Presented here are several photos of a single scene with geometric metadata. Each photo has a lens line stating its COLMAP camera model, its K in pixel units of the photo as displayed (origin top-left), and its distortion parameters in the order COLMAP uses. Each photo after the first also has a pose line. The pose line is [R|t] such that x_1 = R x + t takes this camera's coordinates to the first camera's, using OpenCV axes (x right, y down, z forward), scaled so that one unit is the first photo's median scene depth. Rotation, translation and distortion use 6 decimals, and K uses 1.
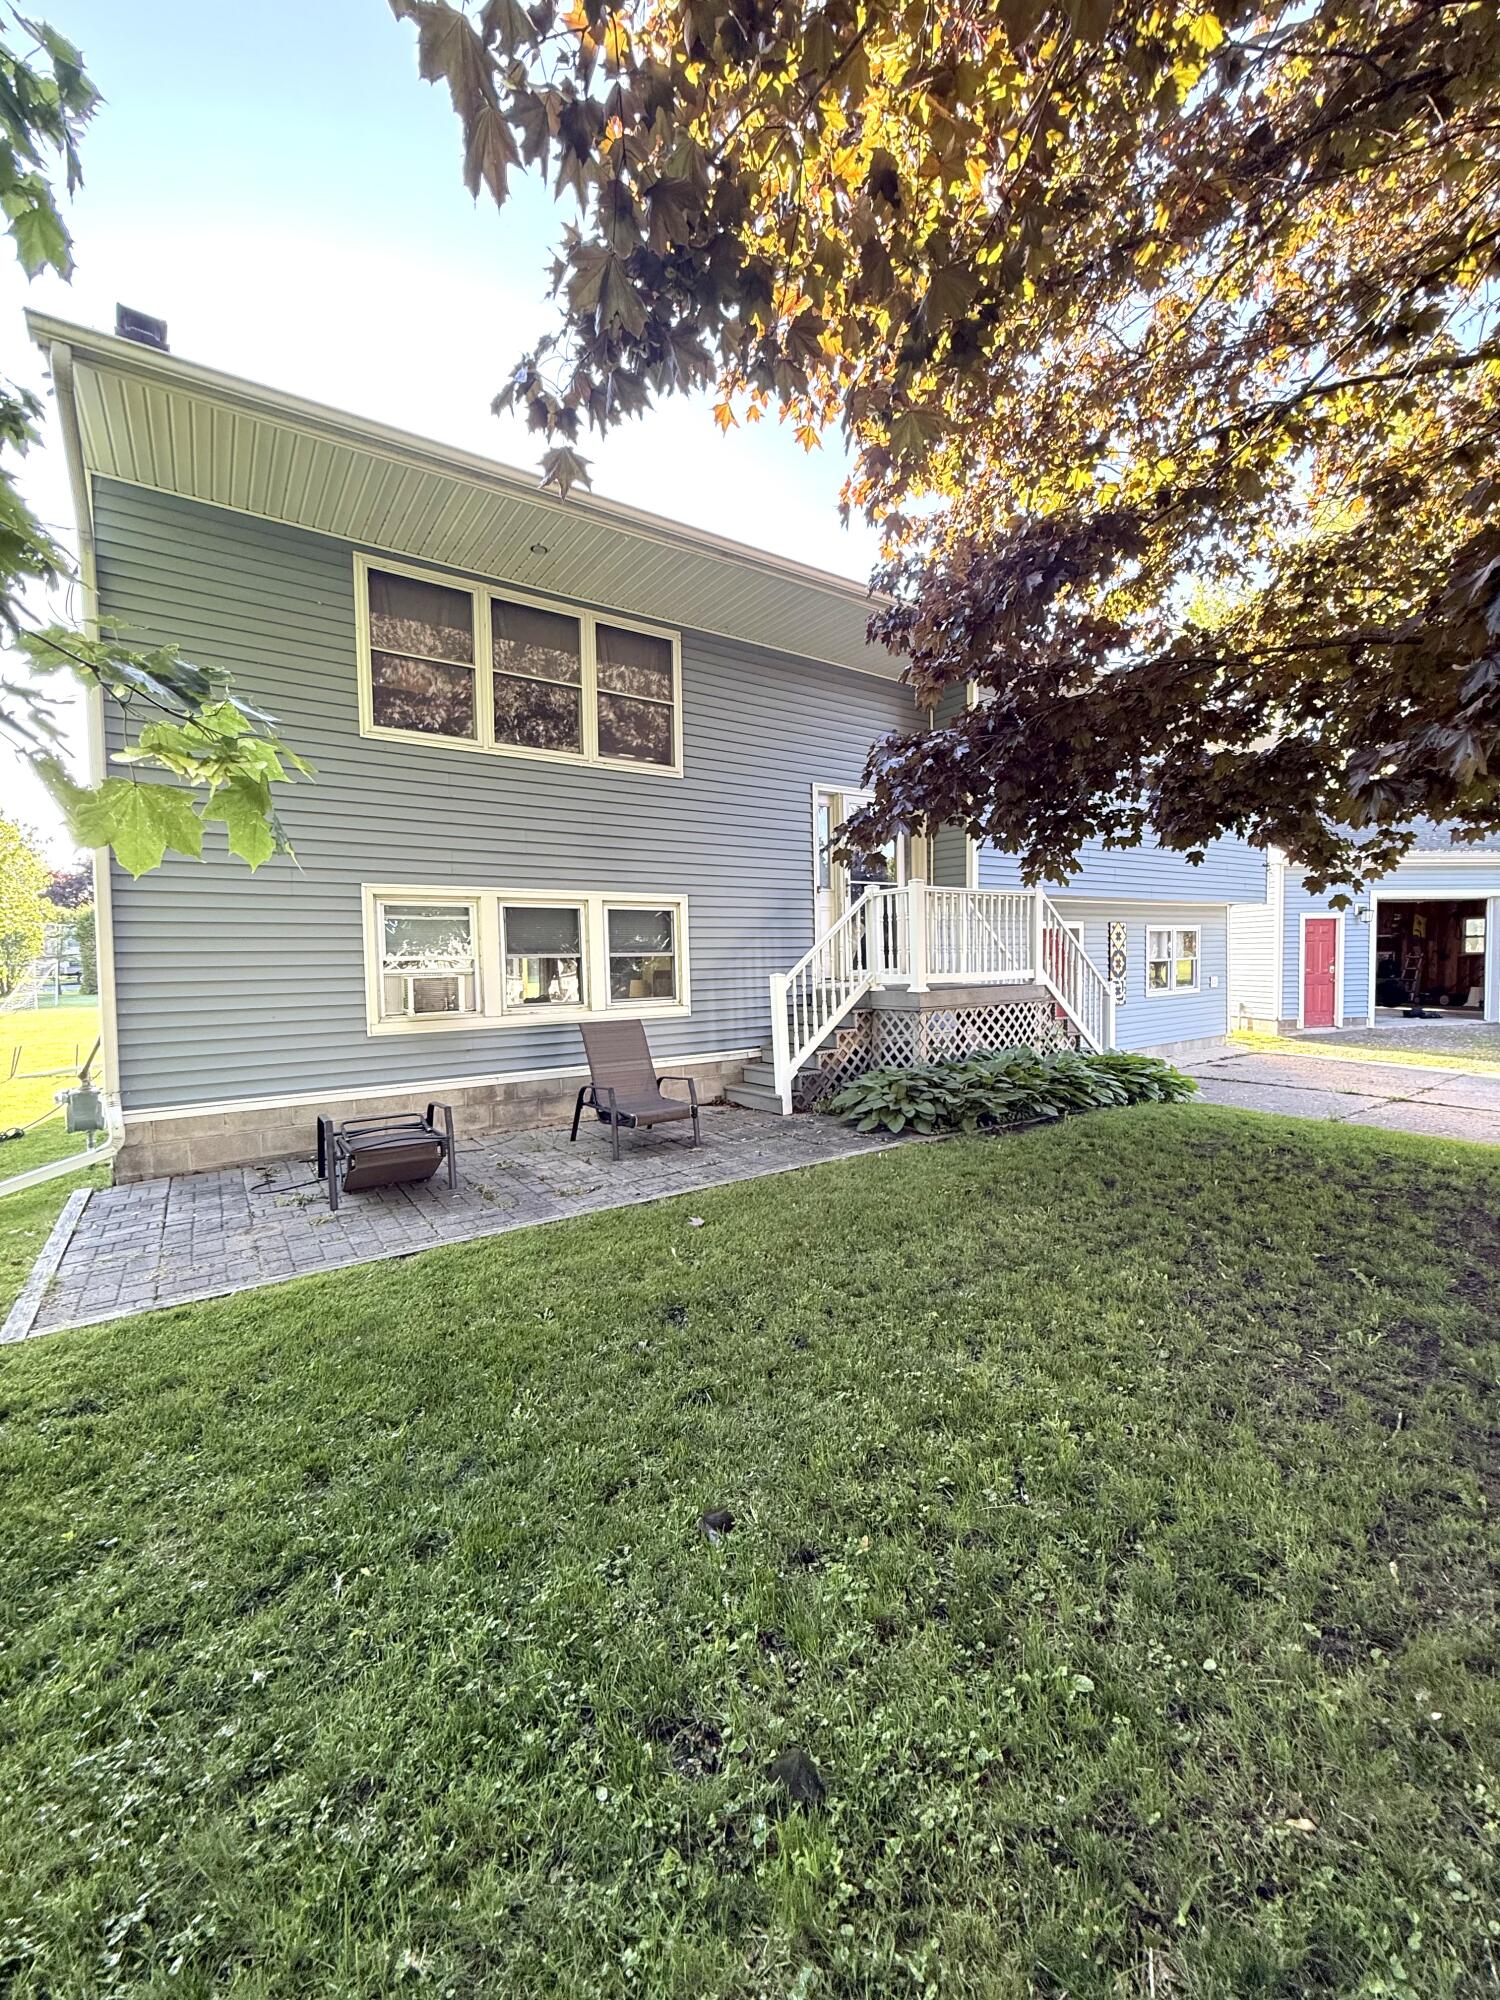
lens RADIAL K [[799.9, 0, 748.5], [0, 799.9, 996.0], [0, 0, 1]] dist [-0.000854, -0.000425]
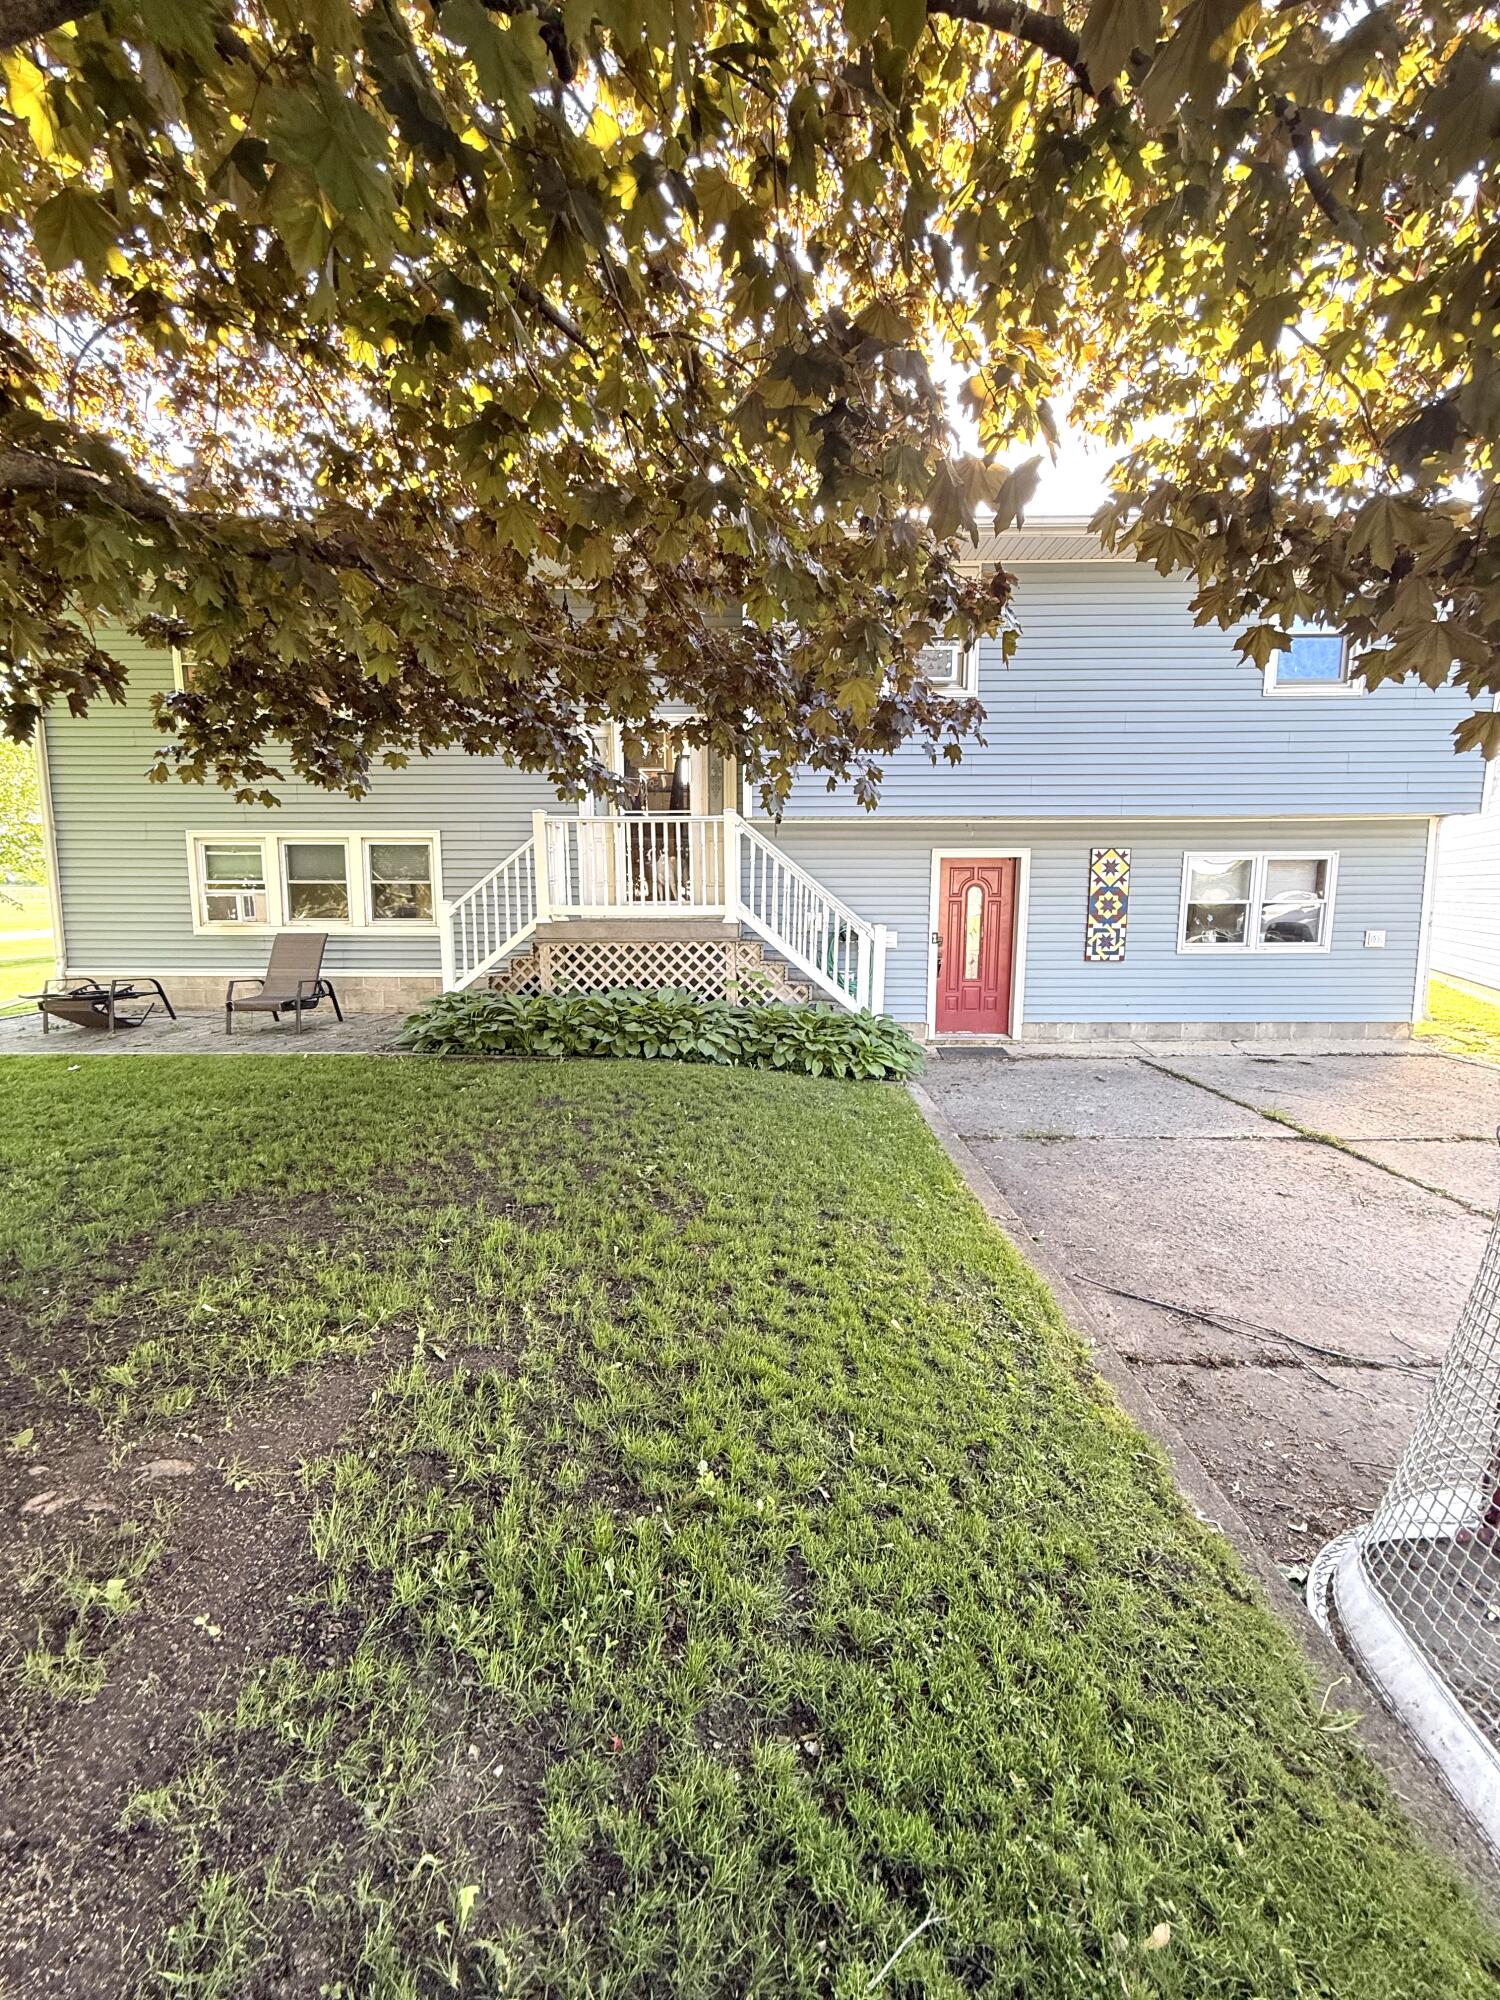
lens RADIAL K [[799.9, 0, 748.4], [0, 799.9, 1000.5], [0, 0, 1]] dist [-0.000854, -0.000425]
pose [[0.817810, 0.095982, -0.567428, 1.004275], [-0.044004, 0.993536, 0.104637, -0.024828], [0.573804, -0.060604, 0.816748, 0.315162]]
